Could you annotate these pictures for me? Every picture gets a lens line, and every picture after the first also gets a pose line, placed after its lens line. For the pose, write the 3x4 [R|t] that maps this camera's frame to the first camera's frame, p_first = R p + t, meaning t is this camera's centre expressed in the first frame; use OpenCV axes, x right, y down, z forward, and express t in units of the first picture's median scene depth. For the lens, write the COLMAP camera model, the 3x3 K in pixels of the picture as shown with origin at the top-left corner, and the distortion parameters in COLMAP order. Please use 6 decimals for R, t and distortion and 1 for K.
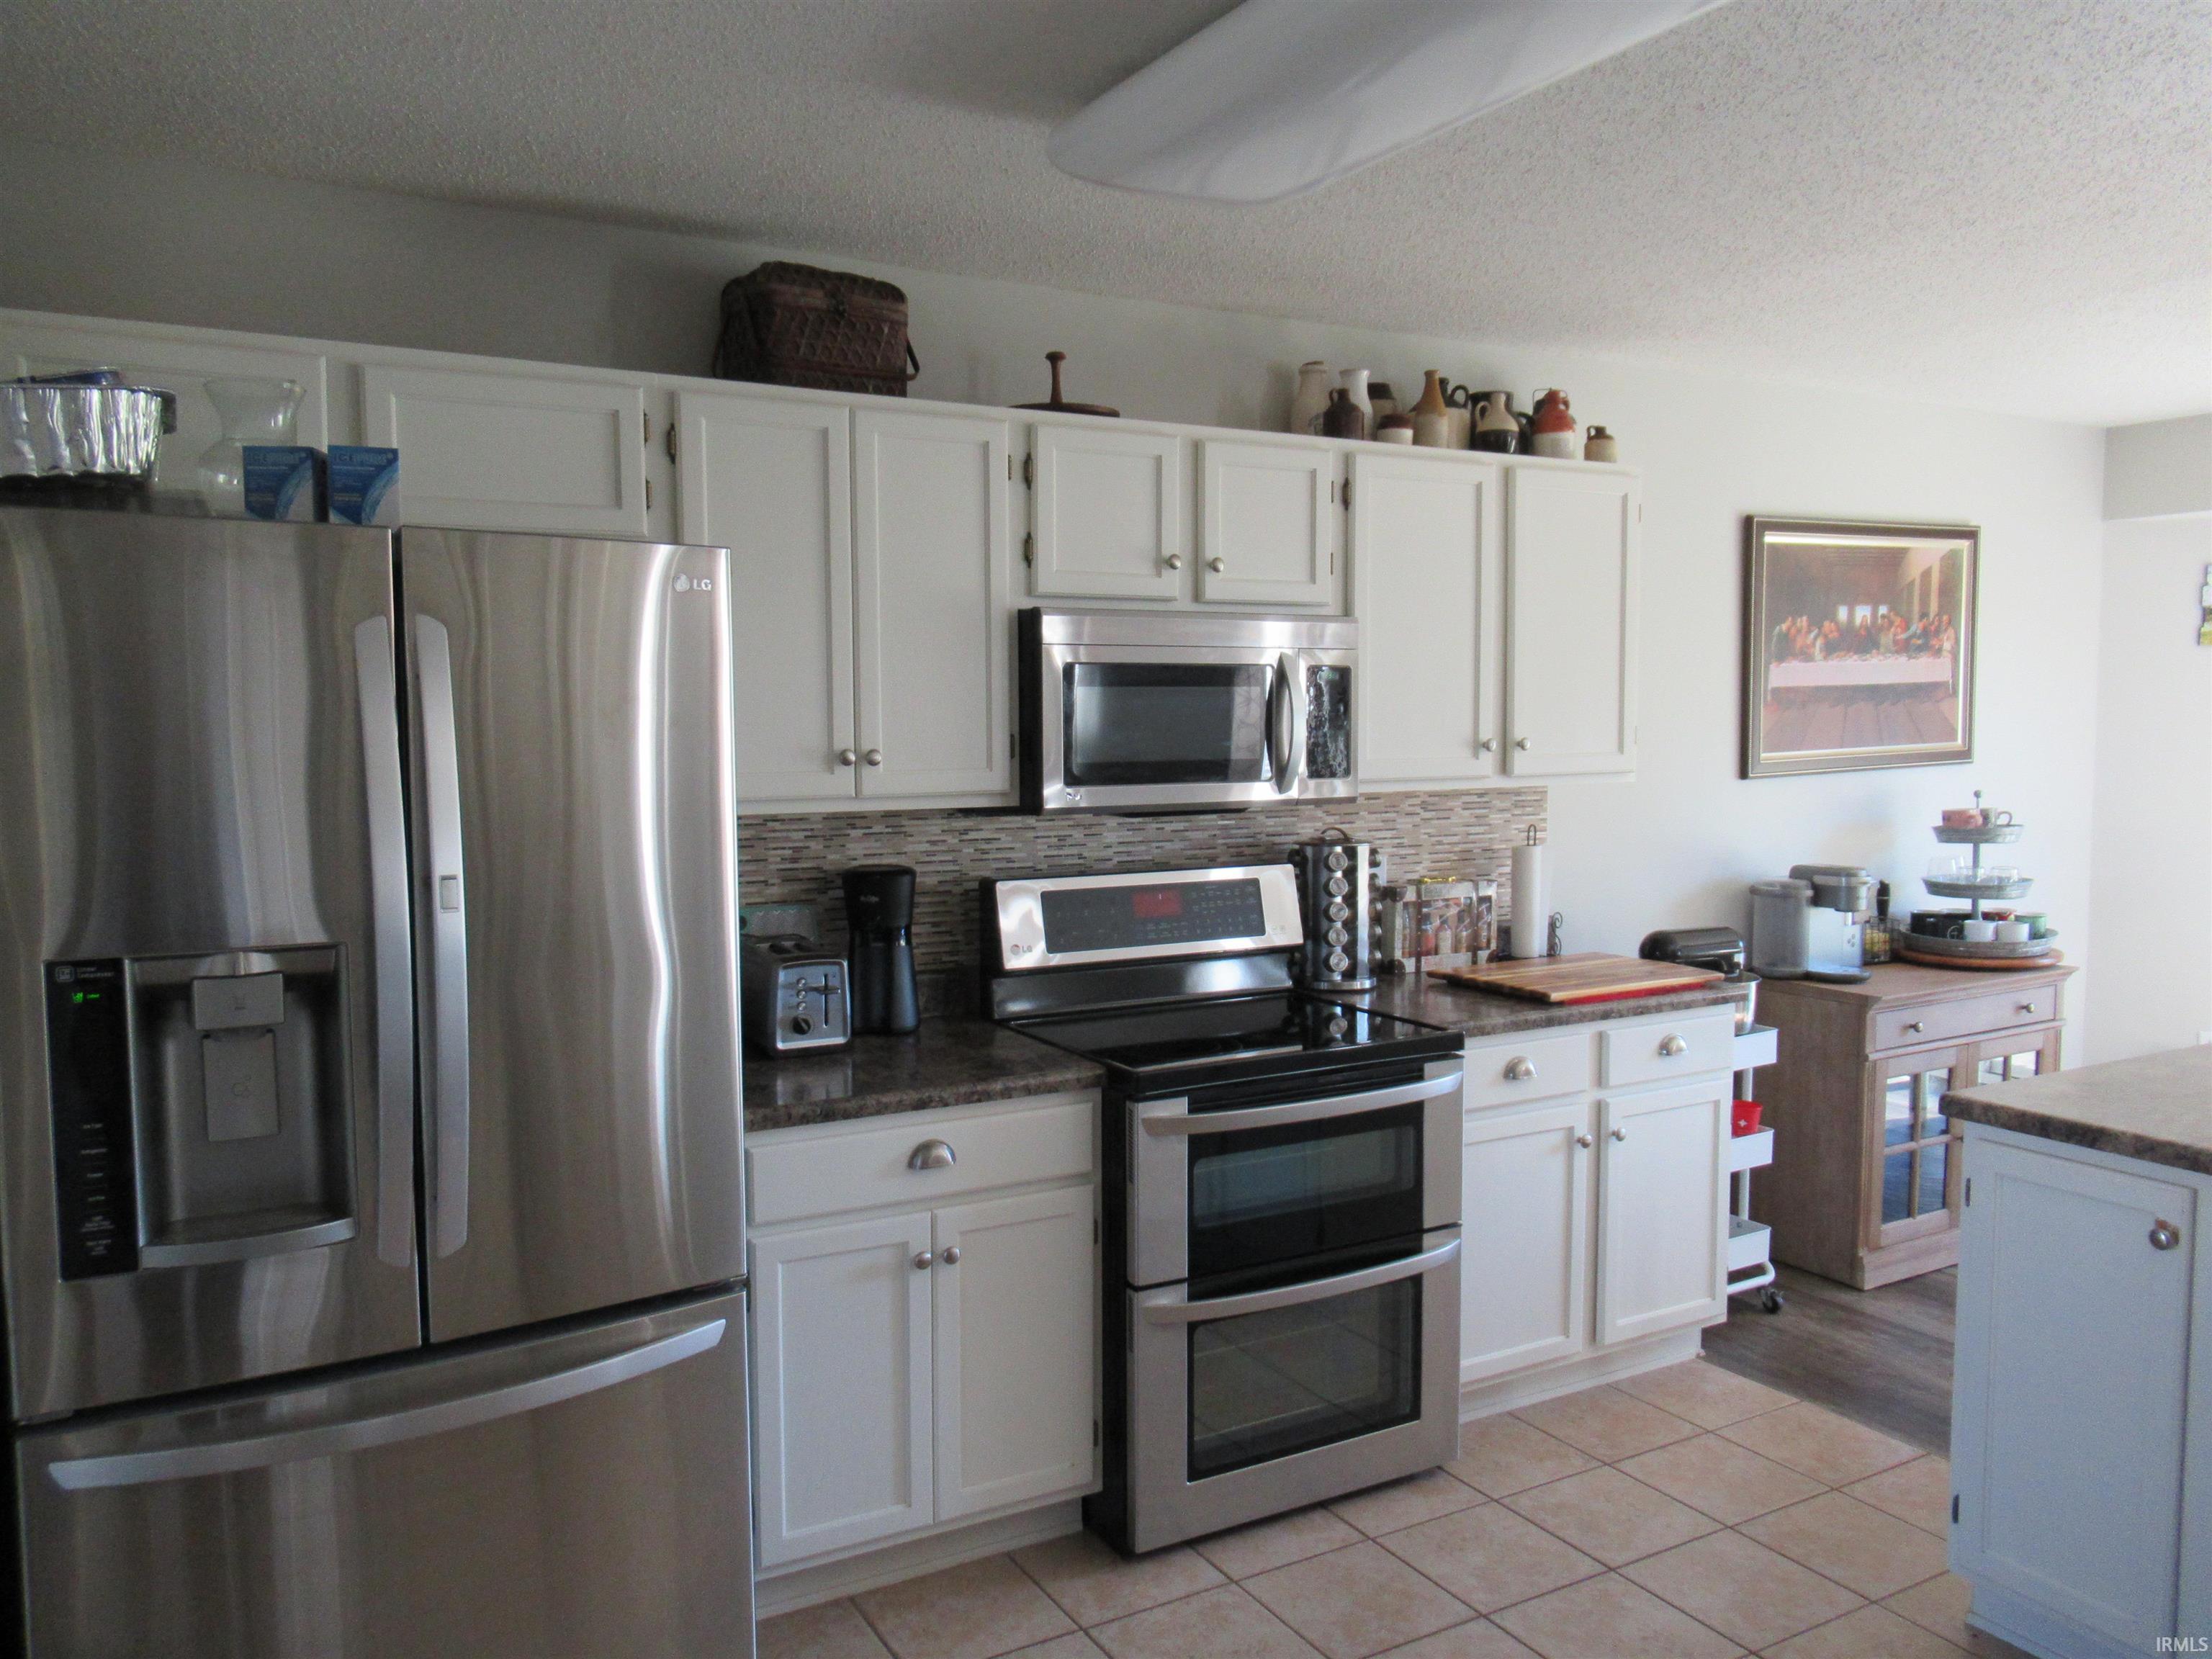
lens RADIAL K [[1617.2, 0, 1103.7], [0, 1617.2, 842.6], [0, 0, 1]] dist [-0.021611, 0.011283]
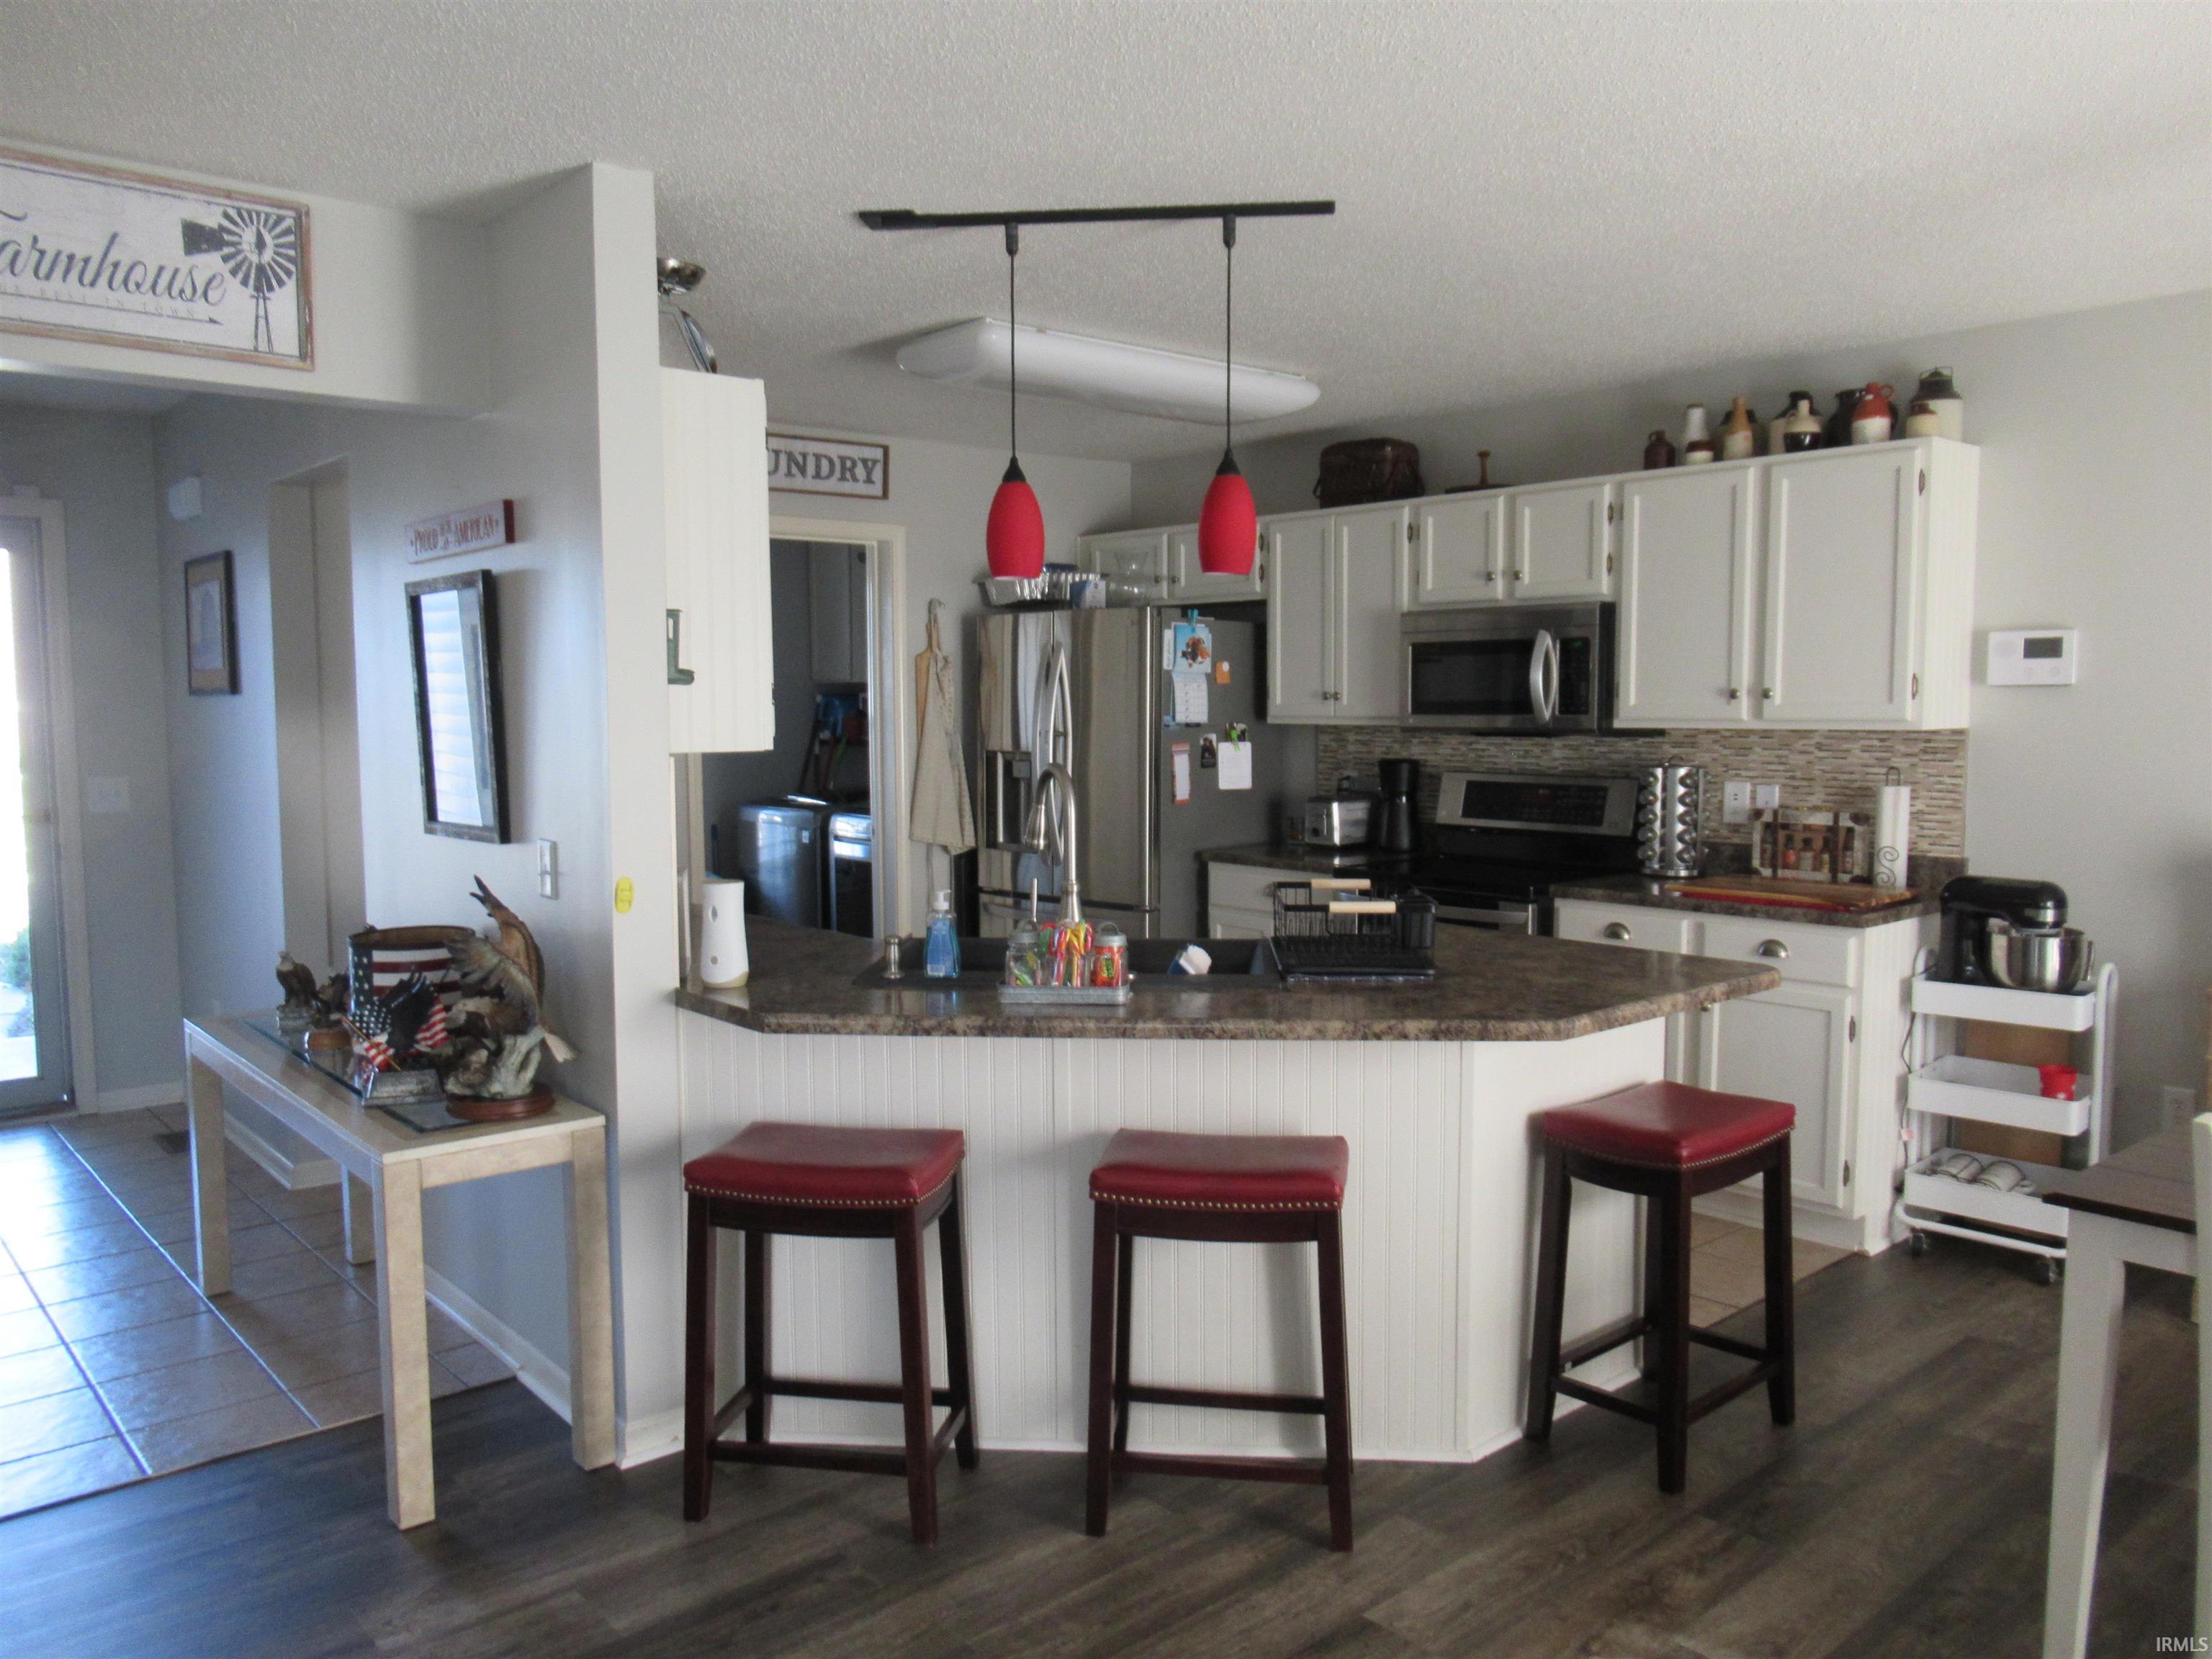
lens RADIAL K [[1617.2, 0, 1103.7], [0, 1617.2, 842.6], [0, 0, 1]] dist [-0.021611, 0.011283]
pose [[0.224847, 0.092855, -0.969960, 1.358466], [-0.070792, 0.994375, 0.078782, -0.009147], [0.971819, 0.050952, 0.230156, 0.239055]]
